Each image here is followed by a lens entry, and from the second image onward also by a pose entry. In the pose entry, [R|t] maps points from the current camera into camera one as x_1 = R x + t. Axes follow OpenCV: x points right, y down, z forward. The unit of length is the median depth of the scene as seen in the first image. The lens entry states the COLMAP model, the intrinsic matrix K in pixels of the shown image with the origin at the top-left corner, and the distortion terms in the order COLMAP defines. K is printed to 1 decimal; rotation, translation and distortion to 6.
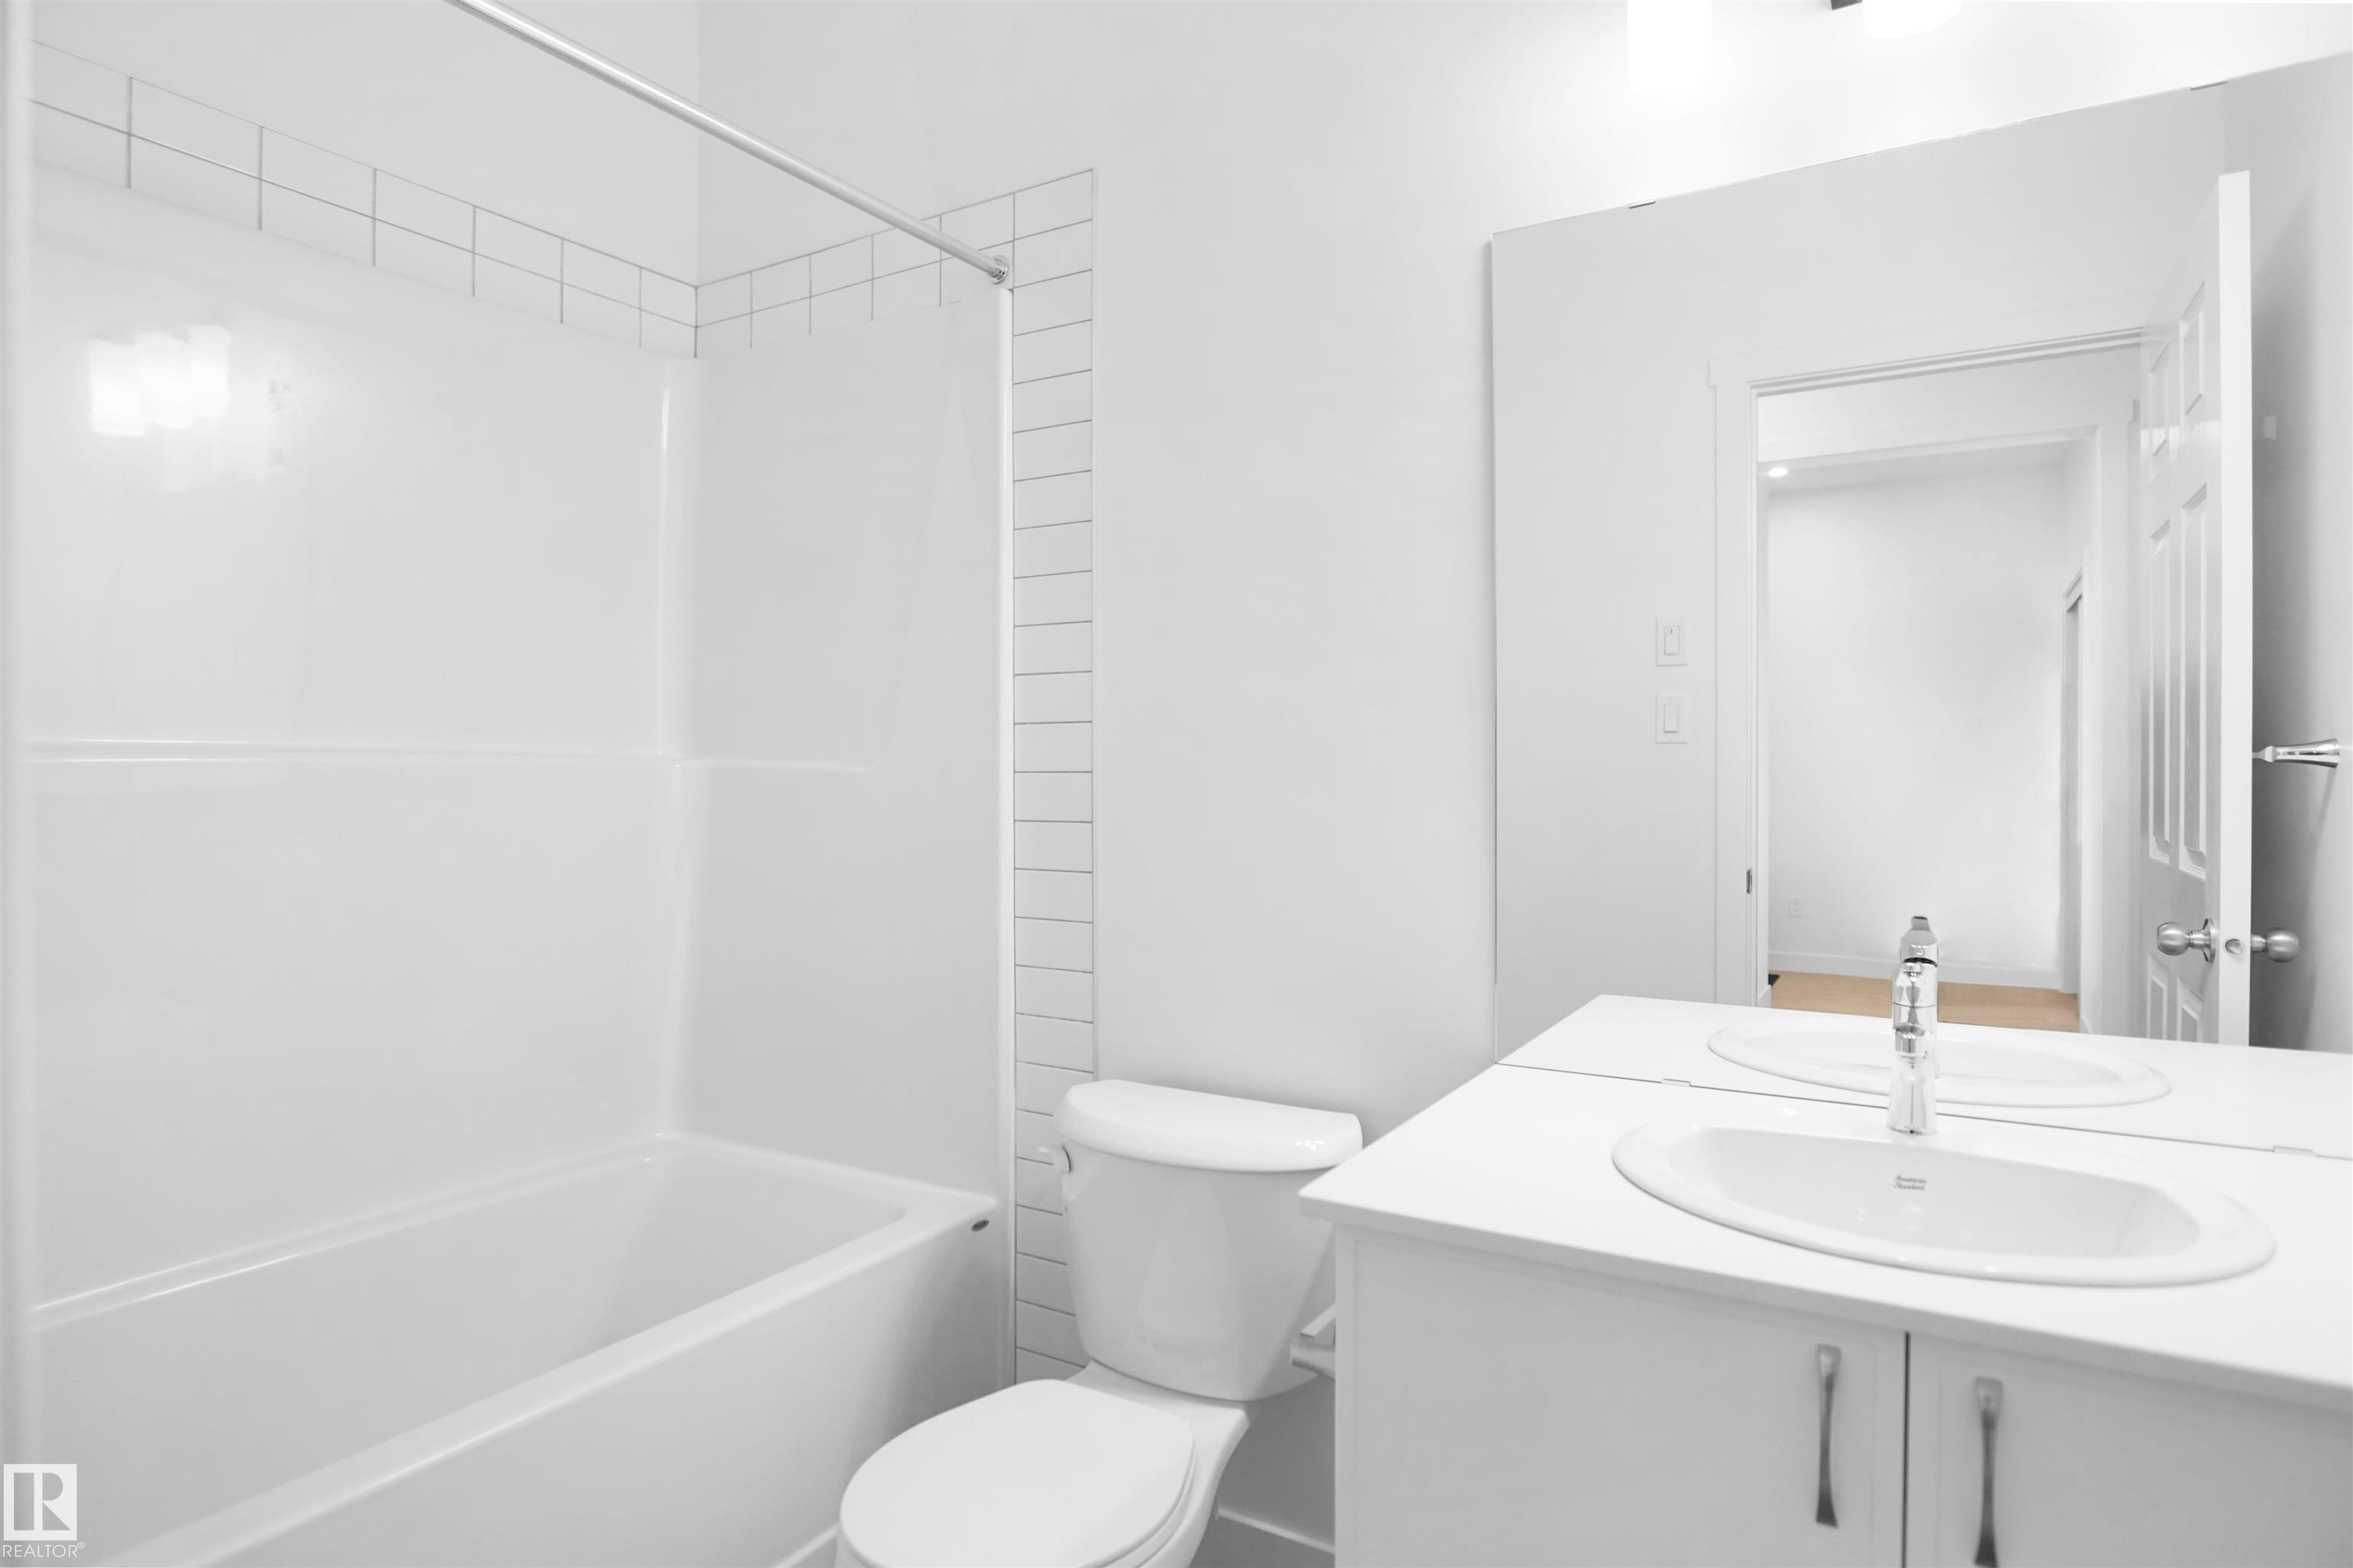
lens RADIAL K [[1298.4, 0, 1190.7], [0, 1298.4, 772.8], [0, 0, 1]] dist [-0.024762, 0.002713]
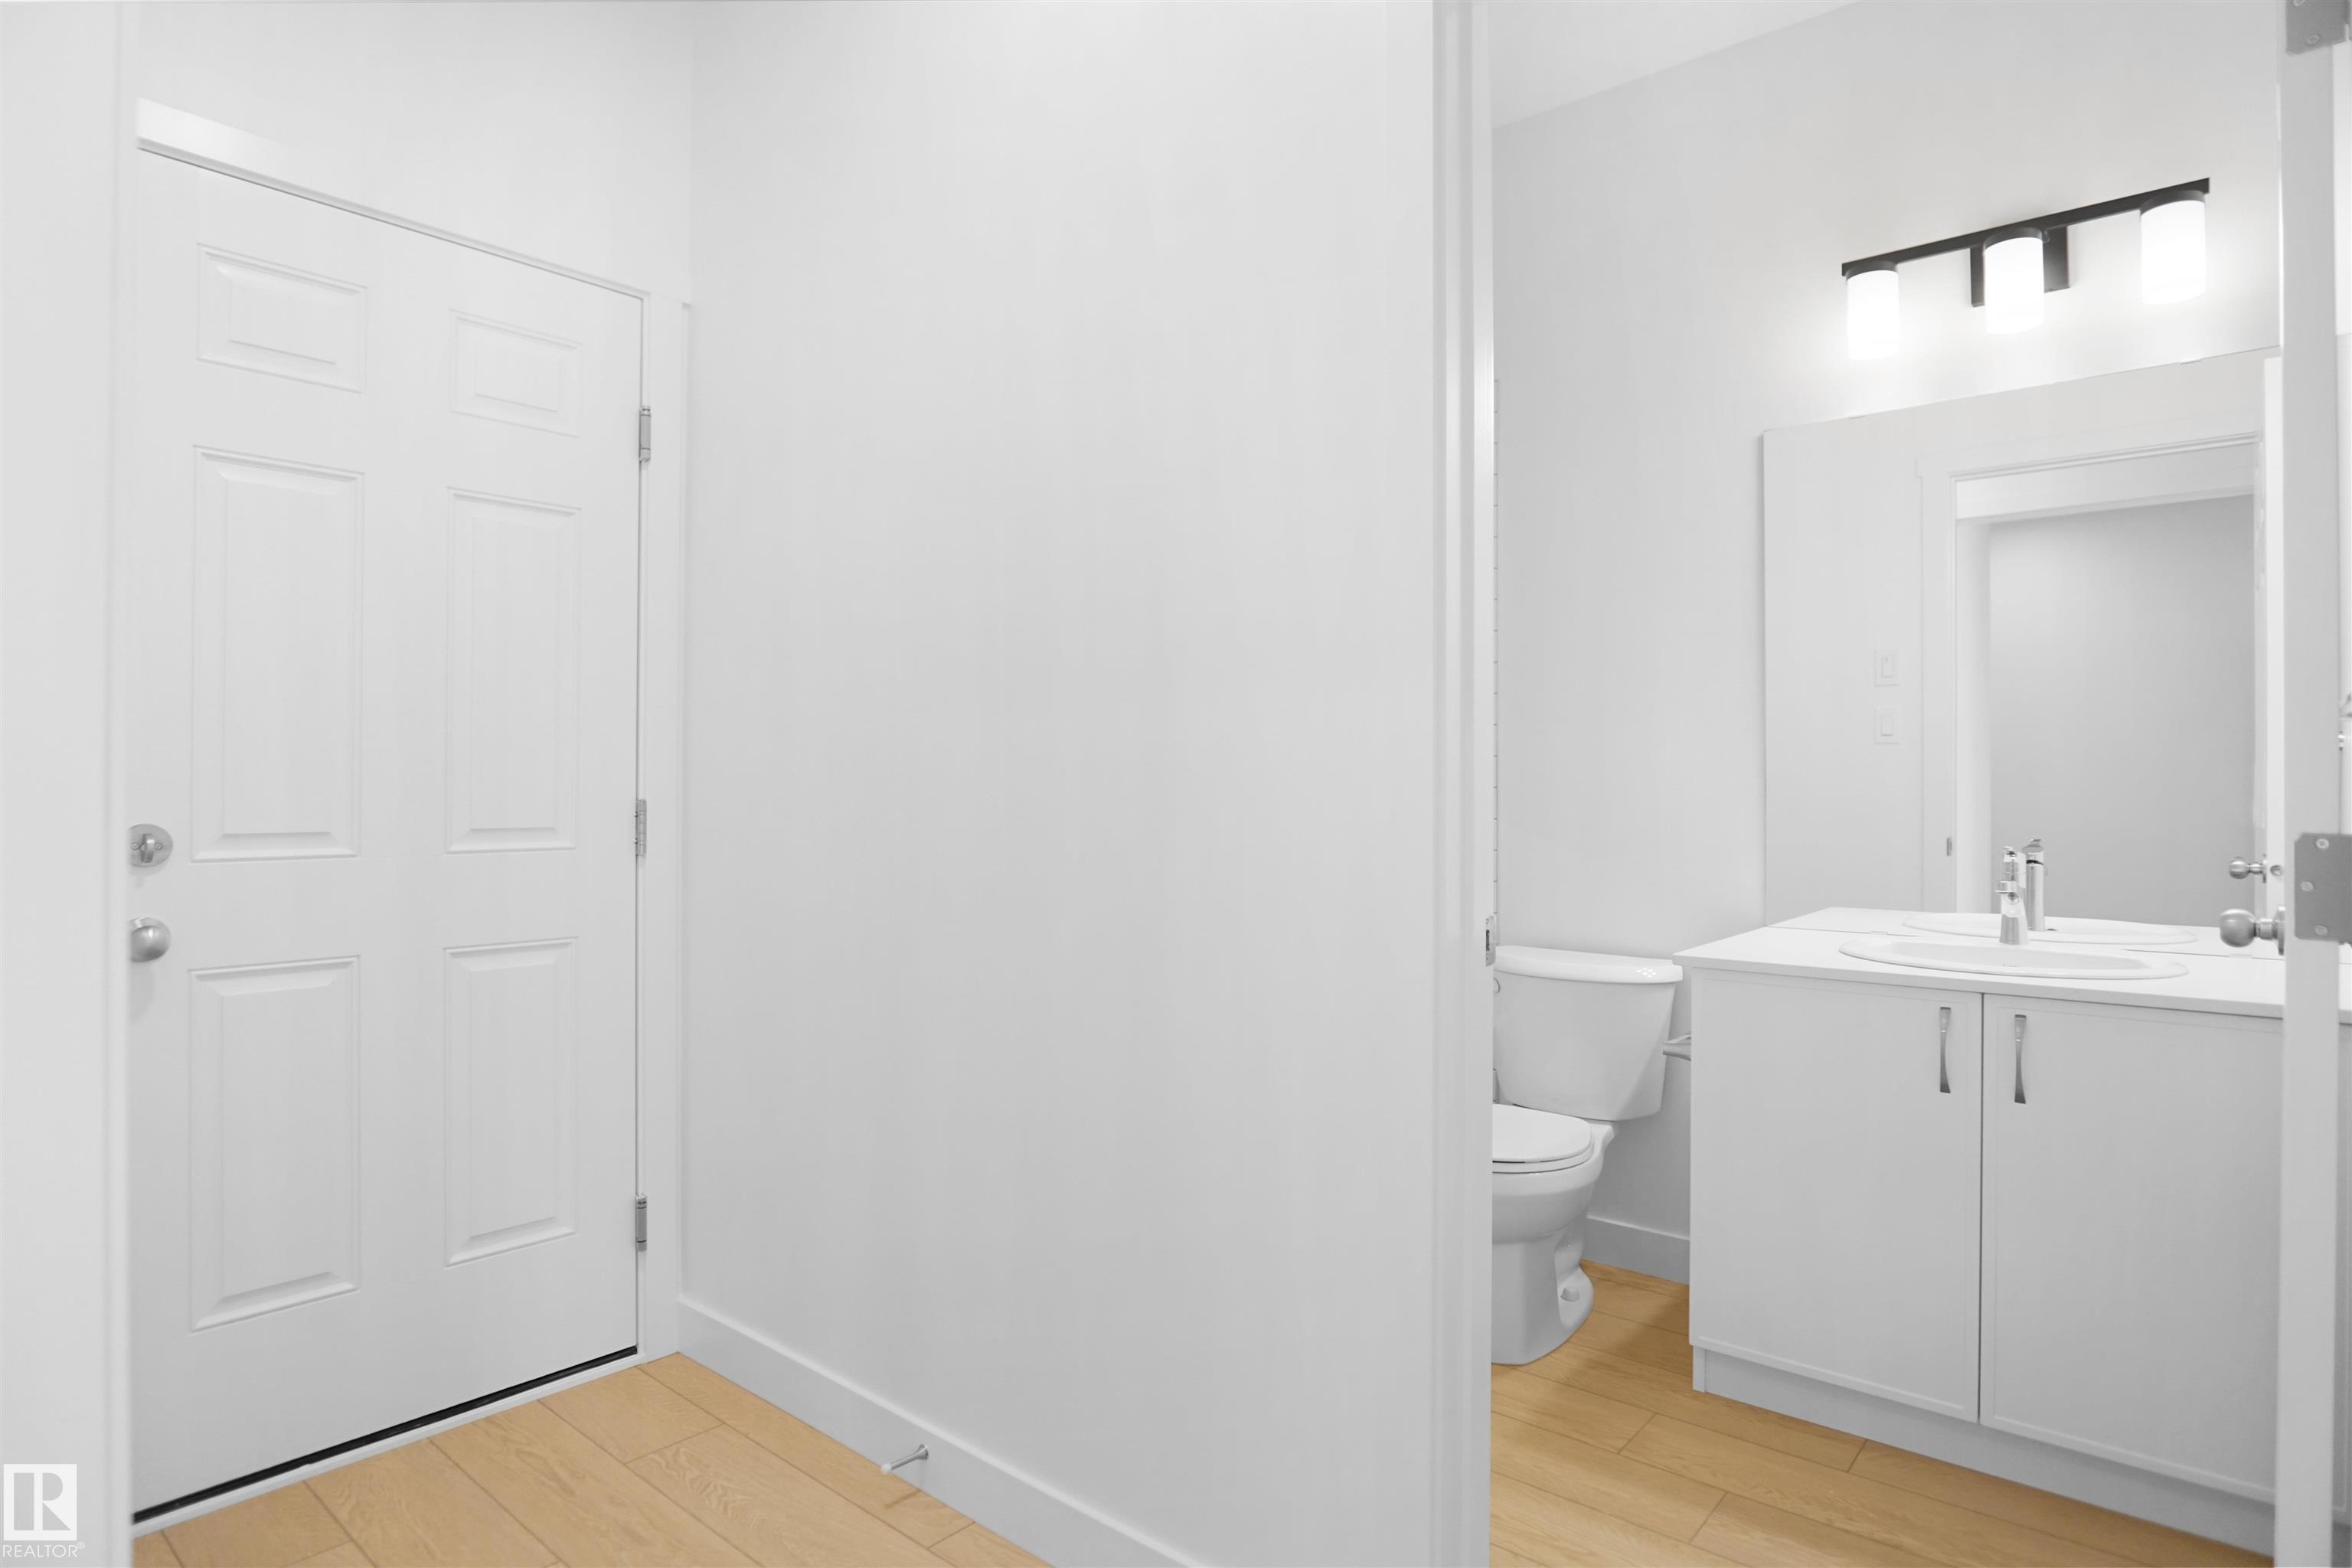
lens RADIAL K [[1297.8, 0, 1190.2], [0, 1297.8, 772.8], [0, 0, 1]] dist [-0.024762, 0.002713]
pose [[0.988328, 0.003525, -0.152302, -0.218885], [-0.005838, 0.999874, -0.014736, 0.050106], [0.152231, 0.015453, 0.988224, -0.678007]]
